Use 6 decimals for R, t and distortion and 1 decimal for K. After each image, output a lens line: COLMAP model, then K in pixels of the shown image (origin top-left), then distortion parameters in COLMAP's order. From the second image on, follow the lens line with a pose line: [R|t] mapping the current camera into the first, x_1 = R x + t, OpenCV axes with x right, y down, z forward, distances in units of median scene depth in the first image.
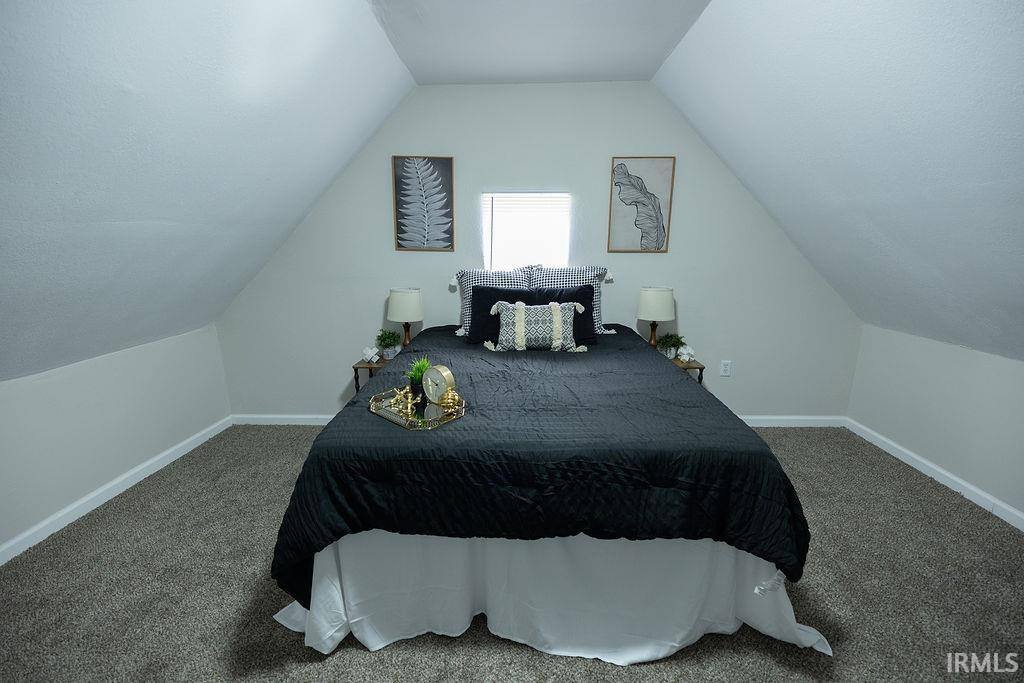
lens RADIAL K [[449.8, 0, 510.1], [0, 449.8, 340.7], [0, 0, 1]] dist [0.003162, 0.000262]
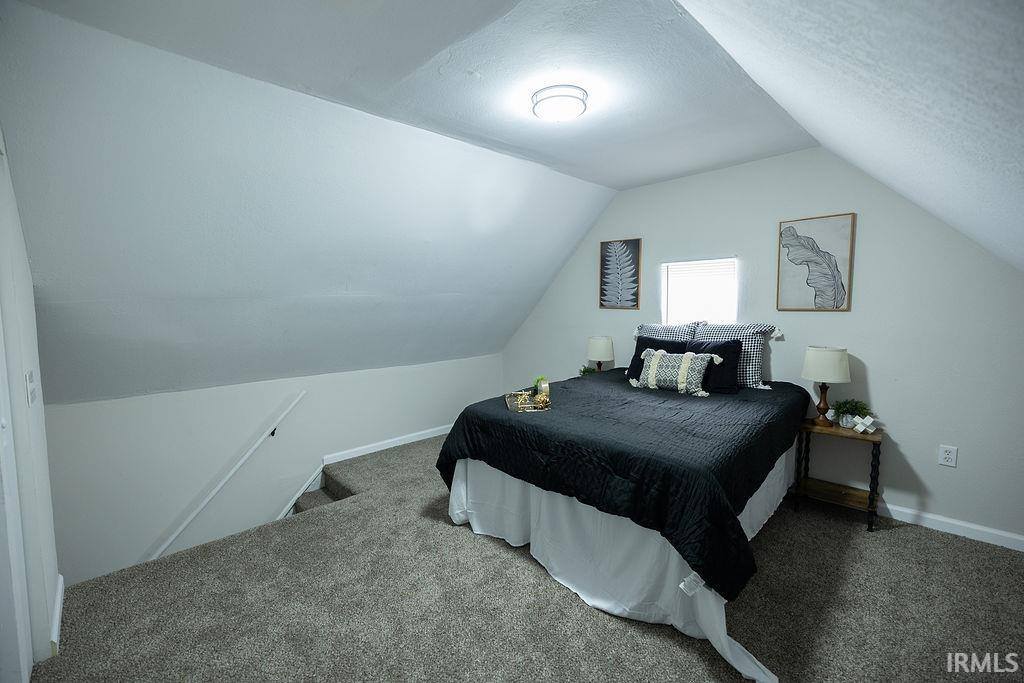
lens RADIAL K [[449.8, 0, 510.1], [0, 449.8, 340.7], [0, 0, 1]] dist [0.003162, 0.000262]
pose [[0.709234, 0.053113, -0.702969, 0.532106], [-0.144389, 0.986963, -0.071105, 0.031859], [0.690028, 0.151931, 0.707657, -0.135862]]
